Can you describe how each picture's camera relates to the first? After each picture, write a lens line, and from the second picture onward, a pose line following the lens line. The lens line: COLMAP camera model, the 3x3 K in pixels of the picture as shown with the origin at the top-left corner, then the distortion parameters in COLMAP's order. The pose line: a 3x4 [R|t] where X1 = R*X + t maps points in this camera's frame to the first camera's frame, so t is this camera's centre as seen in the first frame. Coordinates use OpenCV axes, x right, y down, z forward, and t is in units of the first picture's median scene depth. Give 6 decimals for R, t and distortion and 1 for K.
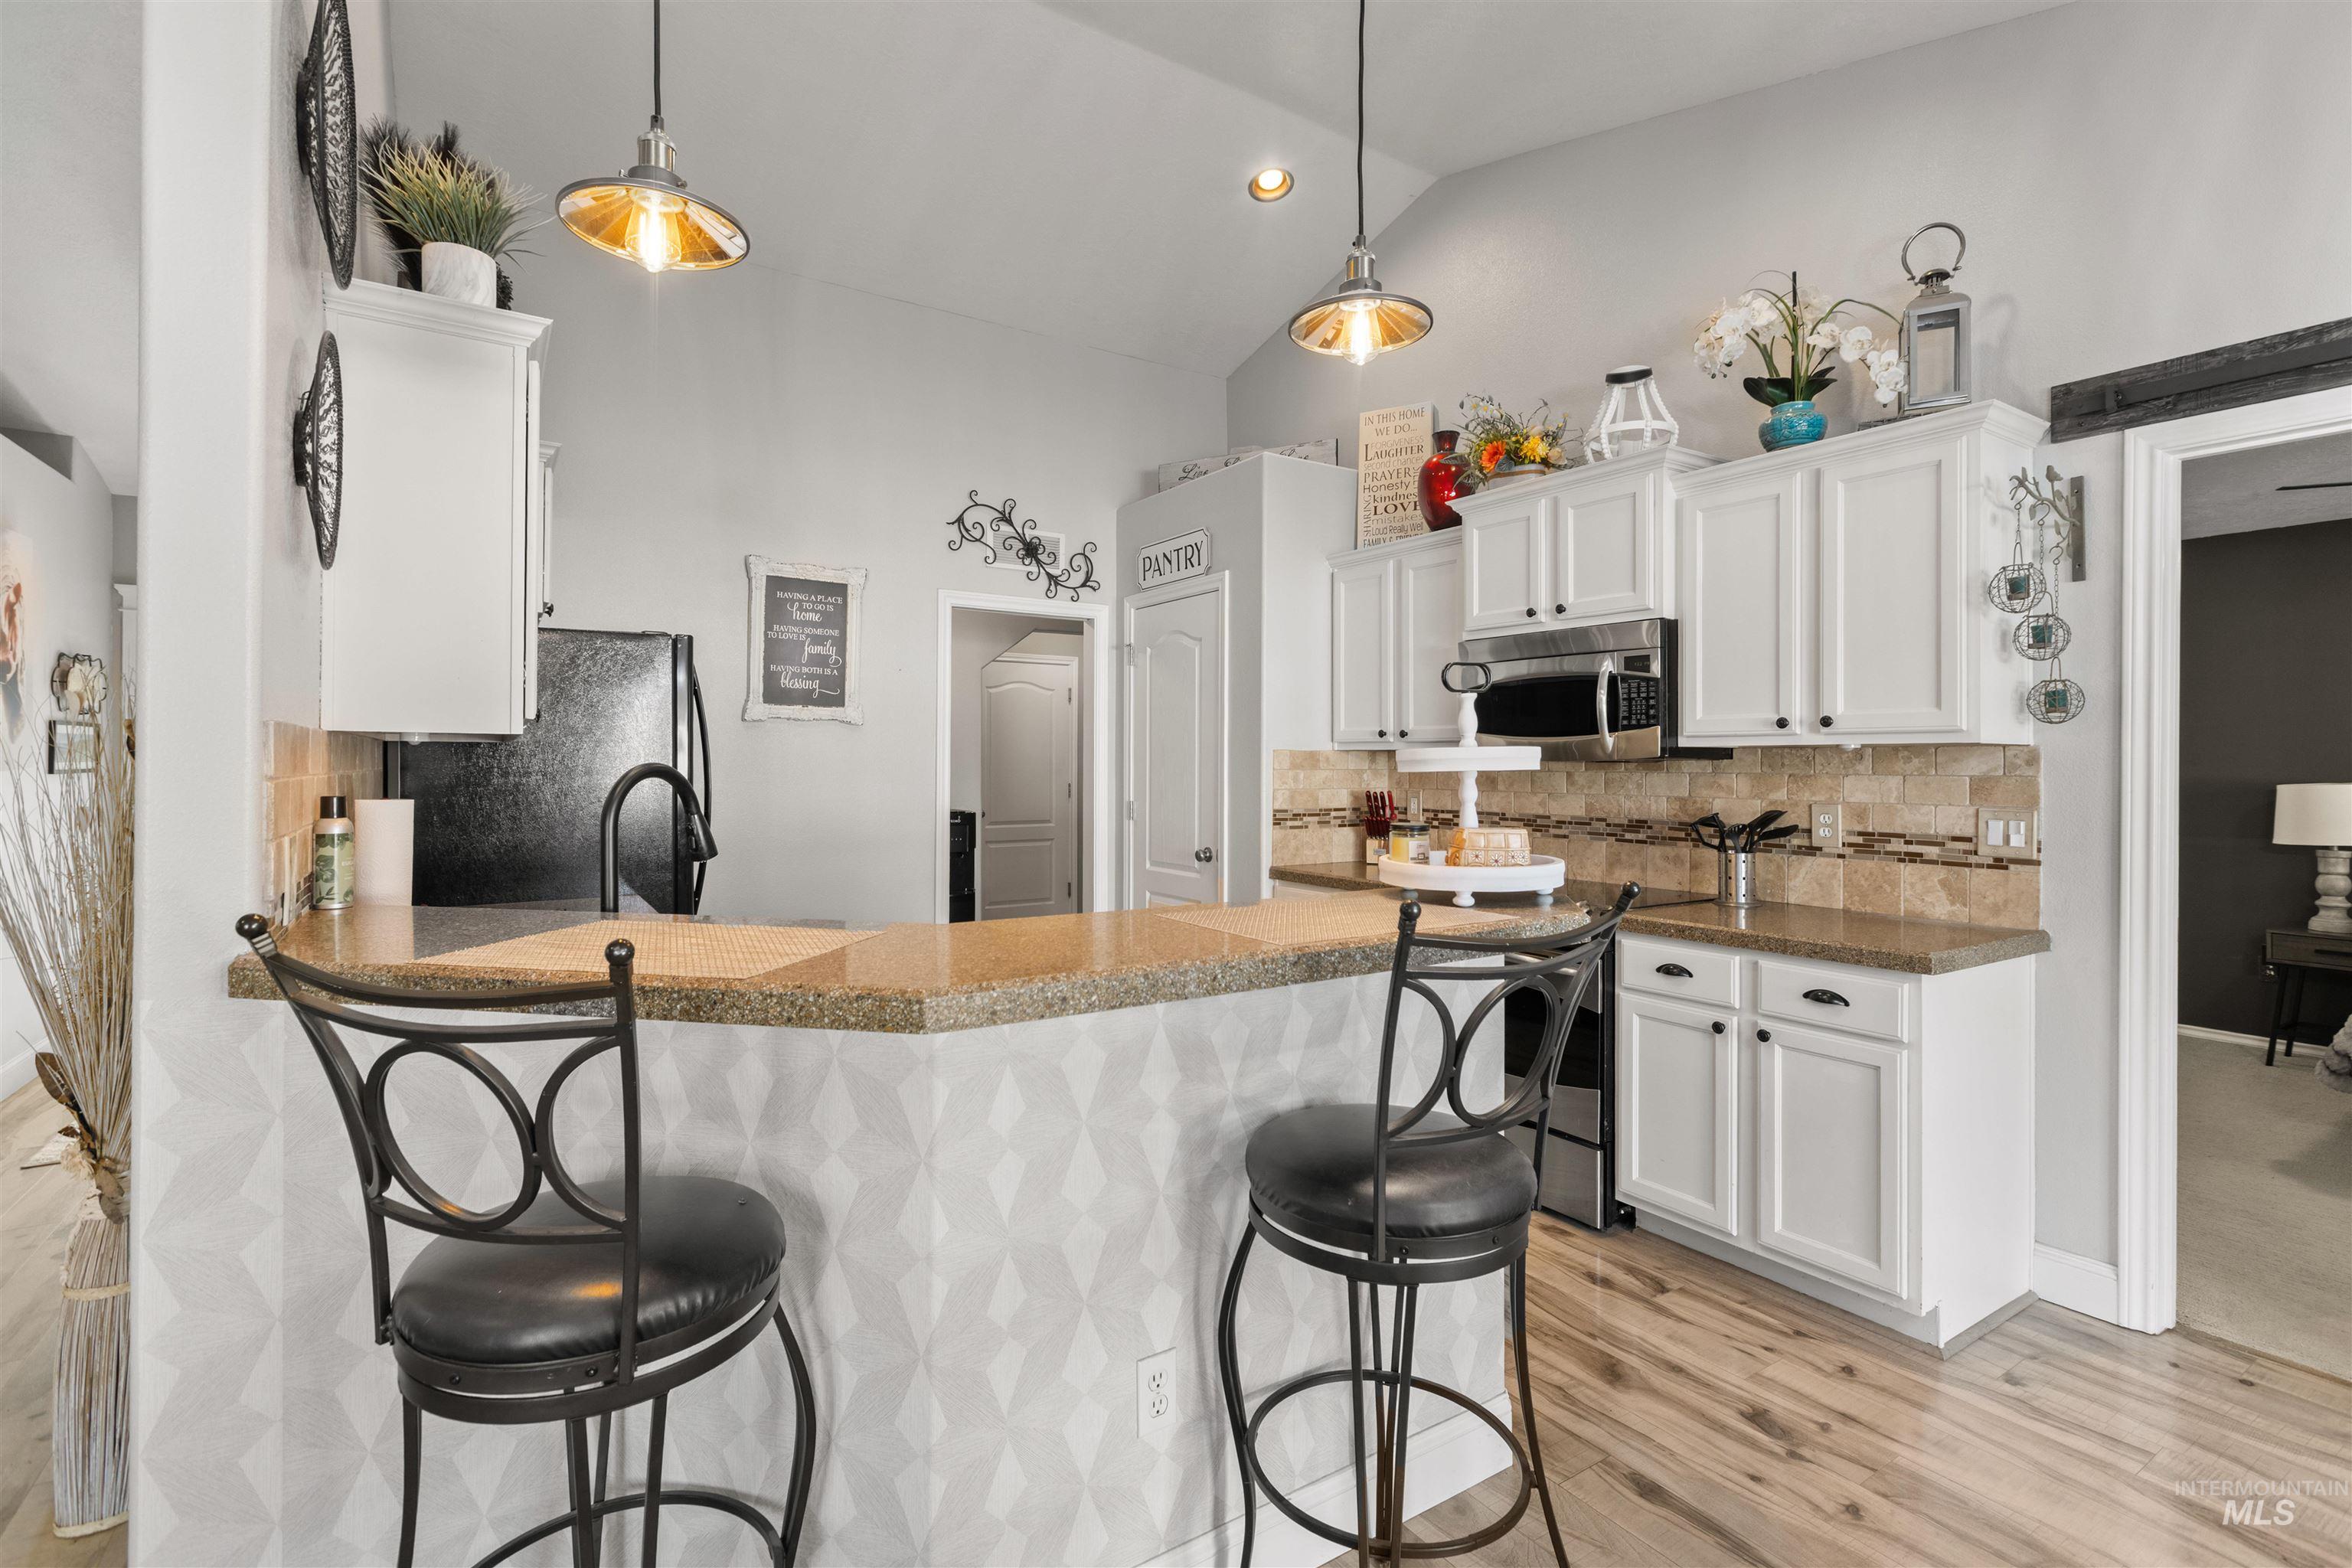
lens RADIAL K [[1056.2, 0, 1190.9], [0, 1056.2, 761.9], [0, 0, 1]] dist [0.002179, -0.001067]
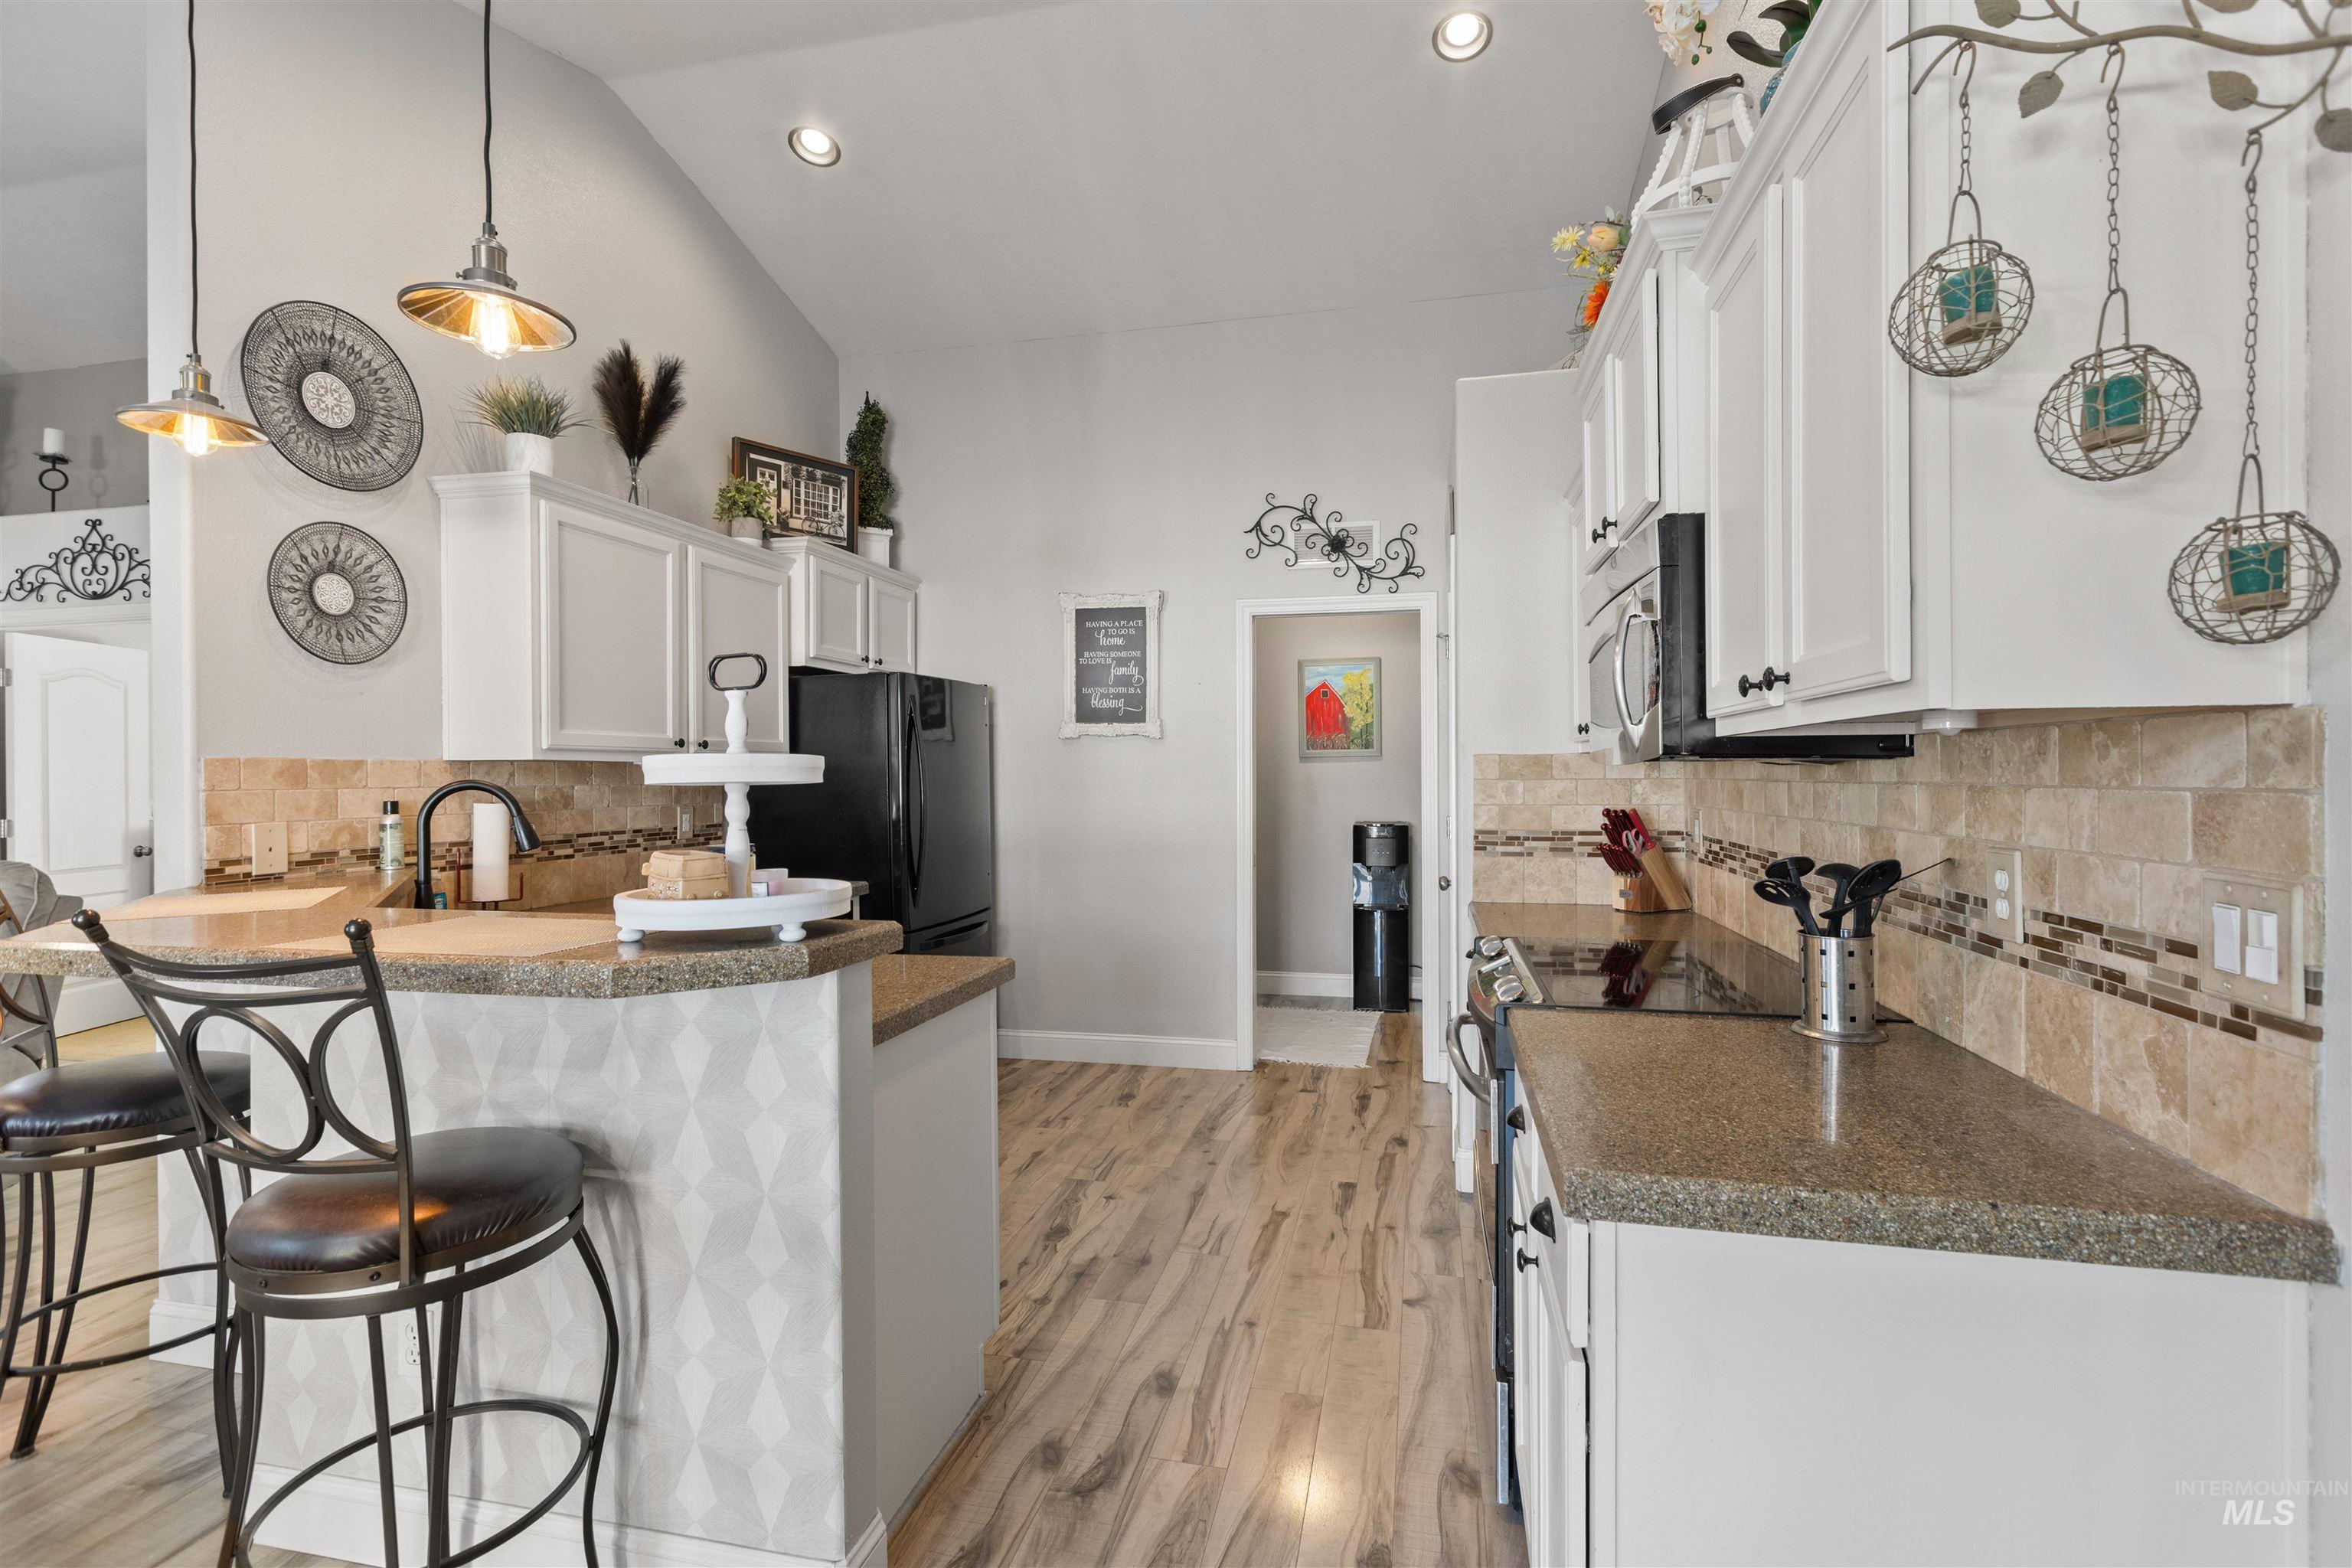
lens RADIAL K [[1056.2, 0, 1187.6], [0, 1056.2, 781.0], [0, 0, 1]] dist [0.002179, -0.001067]
pose [[0.703995, -0.003305, -0.710197, 0.479005], [0.009298, 0.999946, 0.004563, 0.002763], [0.710144, -0.009816, 0.703988, 0.288584]]
